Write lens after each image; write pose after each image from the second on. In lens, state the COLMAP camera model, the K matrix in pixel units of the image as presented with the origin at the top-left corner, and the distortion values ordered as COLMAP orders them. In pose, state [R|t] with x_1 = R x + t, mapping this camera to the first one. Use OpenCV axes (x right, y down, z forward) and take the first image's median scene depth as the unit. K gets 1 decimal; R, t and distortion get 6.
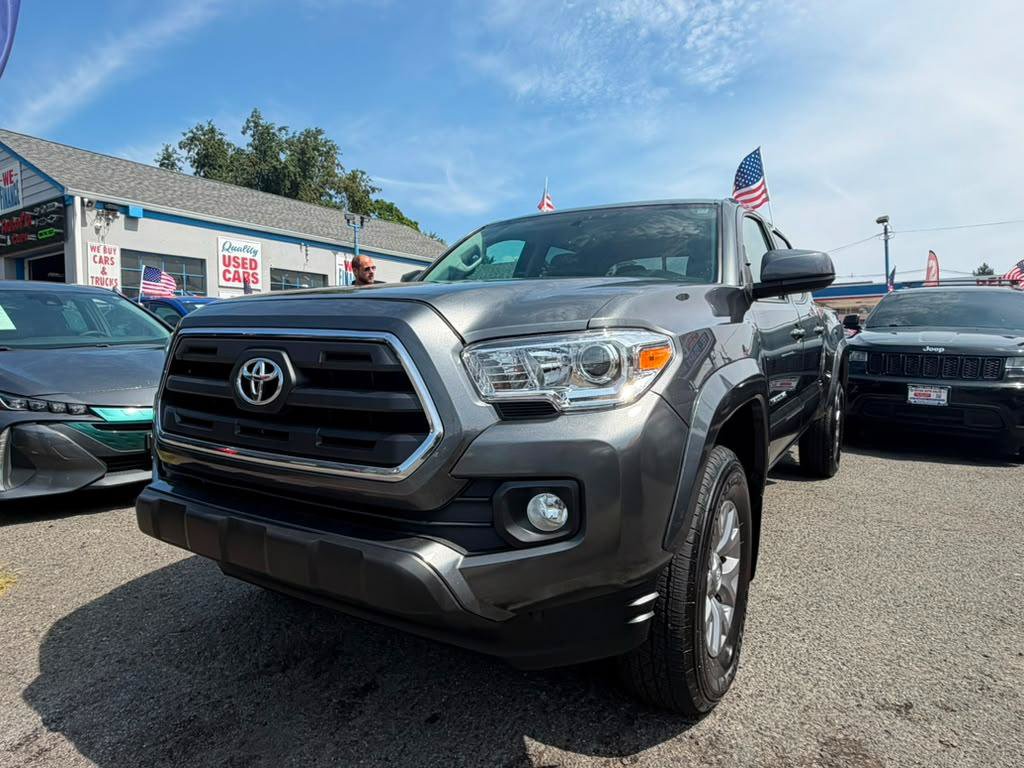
lens RADIAL K [[645.9, 0, 509.9], [0, 645.9, 384.6], [0, 0, 1]] dist [0.016501, -0.011792]
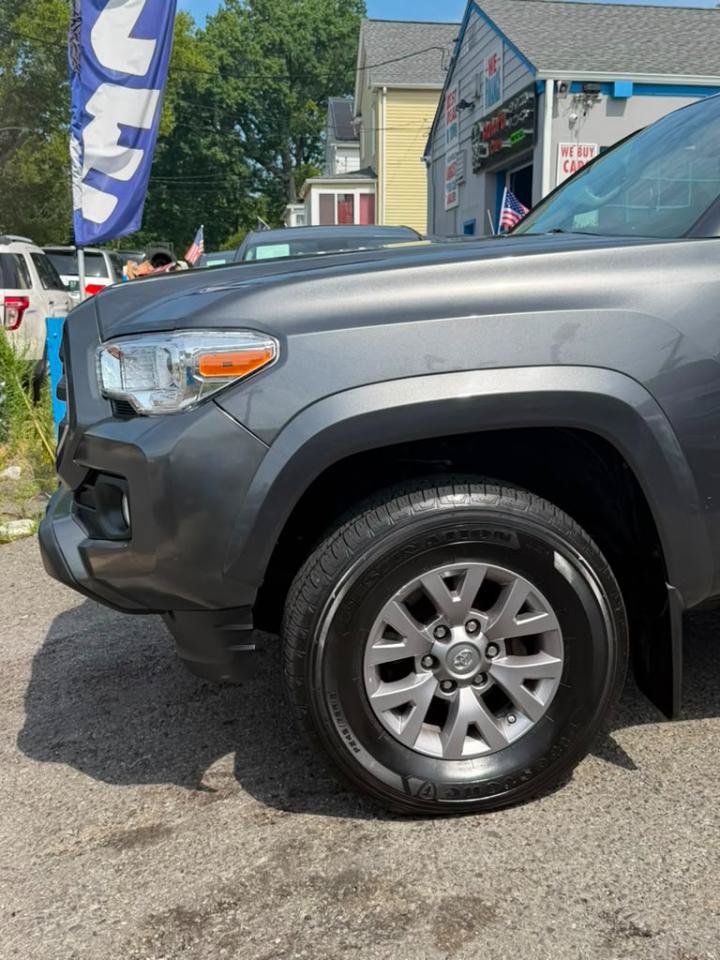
lens RADIAL K [[1054.9, 0, 363.1], [0, 1054.9, 473.9], [0, 0, 1]] dist [0.083813, 0.000000]
pose [[0.658731, 0.133890, -0.740370, 0.138852], [-0.041998, 0.989048, 0.141495, -0.010110], [0.751206, -0.062113, 0.657139, 0.016522]]
